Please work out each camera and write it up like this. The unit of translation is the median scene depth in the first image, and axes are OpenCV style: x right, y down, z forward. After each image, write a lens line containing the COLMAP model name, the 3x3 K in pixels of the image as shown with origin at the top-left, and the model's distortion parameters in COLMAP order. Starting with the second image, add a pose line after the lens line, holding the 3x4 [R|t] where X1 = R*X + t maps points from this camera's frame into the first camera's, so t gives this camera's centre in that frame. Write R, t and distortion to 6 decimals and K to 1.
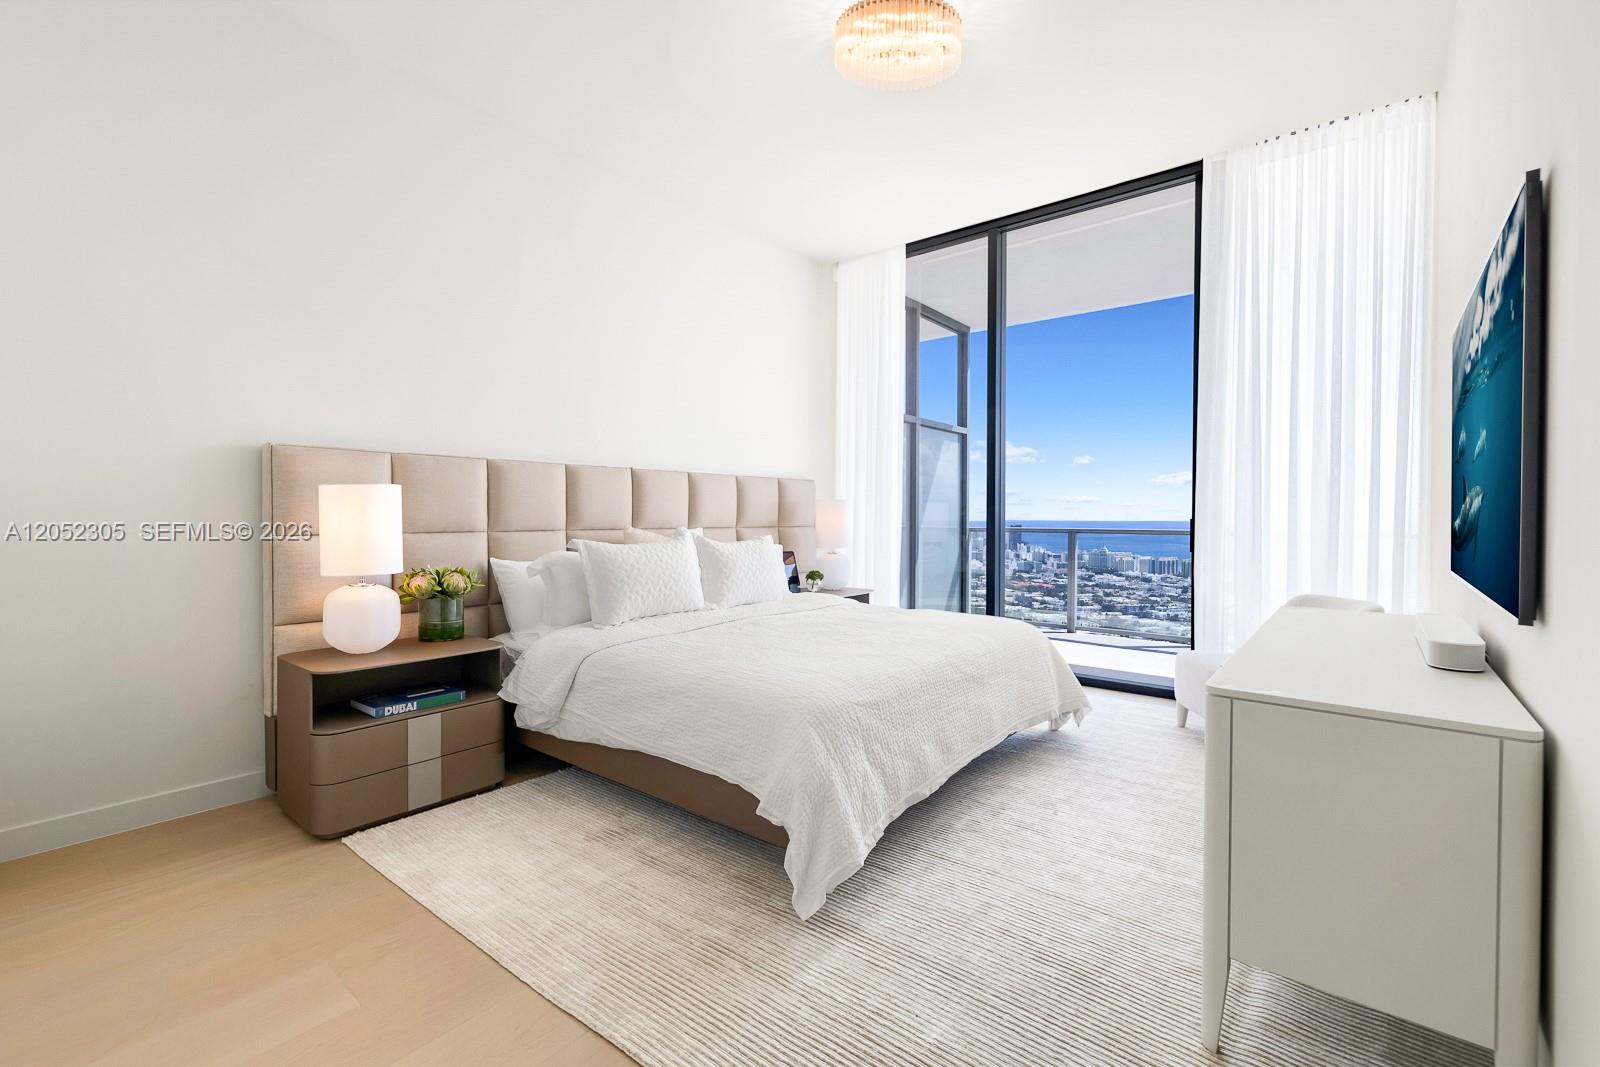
lens RADIAL K [[706.7, 0, 800.0], [0, 706.7, 533.5], [0, 0, 1]] dist [0.000733, 0.000046]
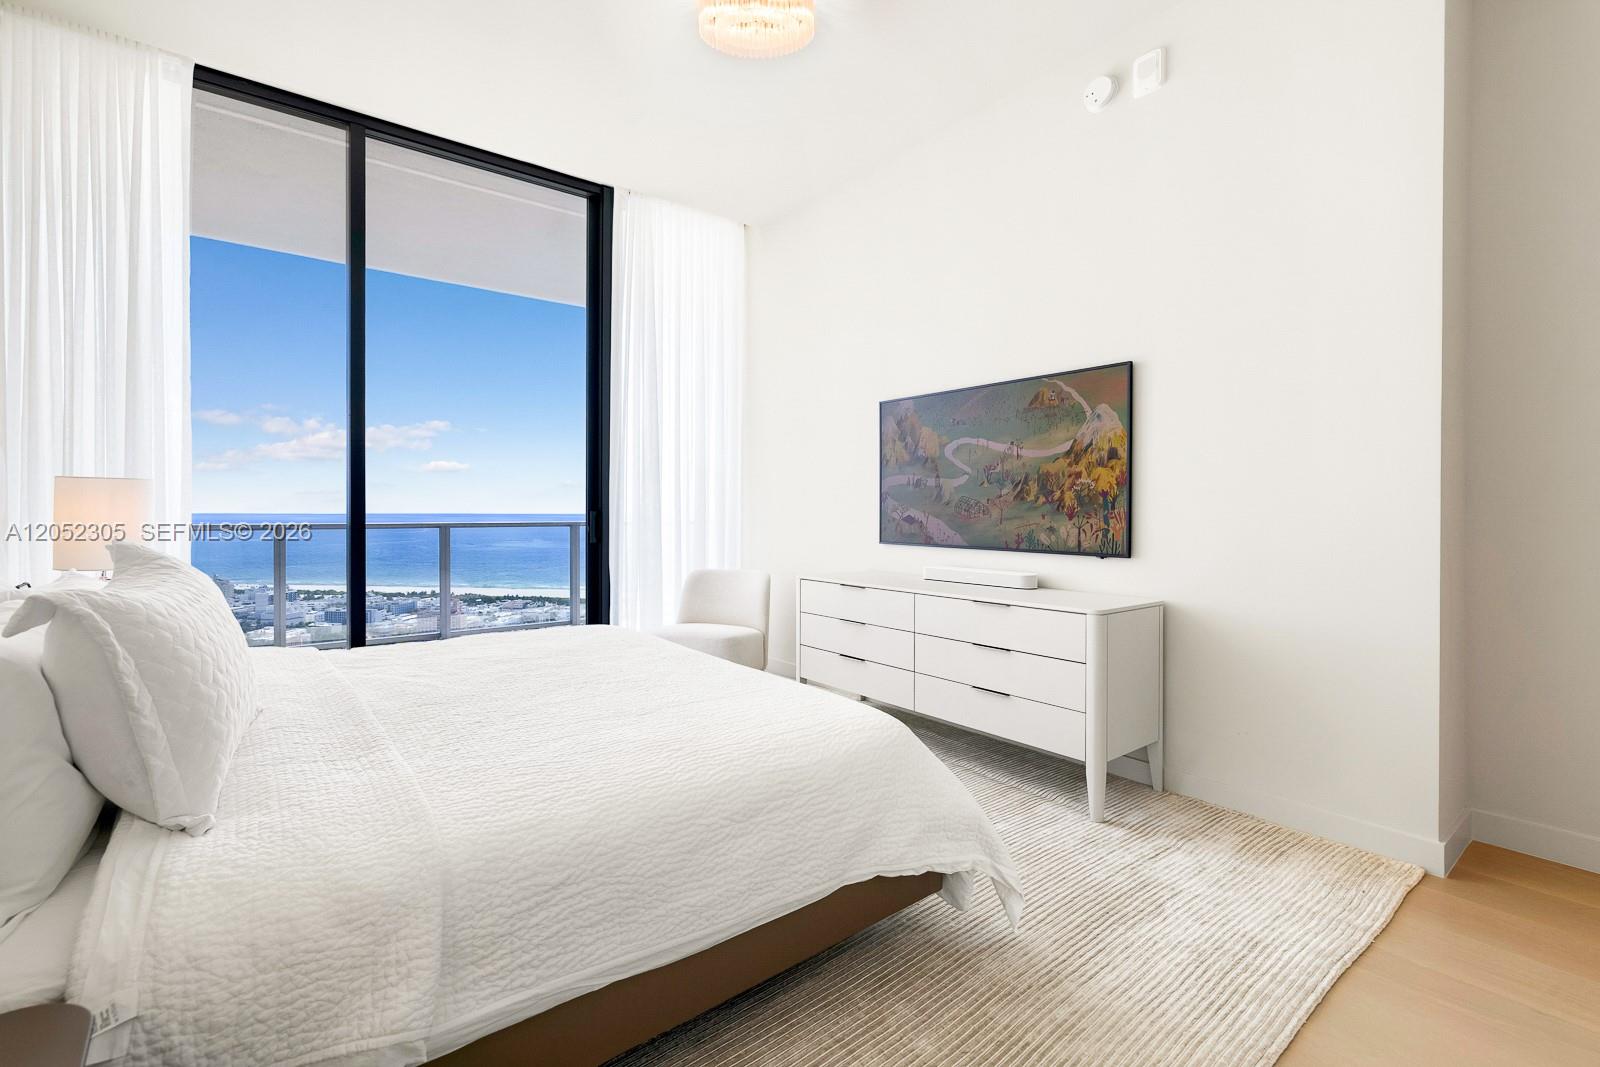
lens RADIAL K [[692.0, 0, 800.0], [0, 692.0, 533.5], [0, 0, 1]] dist [-0.001131, -0.000121]
pose [[0.226708, -0.047341, 0.972812, -0.352833], [0.008624, 0.998876, 0.046600, -0.029007], [-0.973925, -0.002175, 0.226861, 0.374864]]
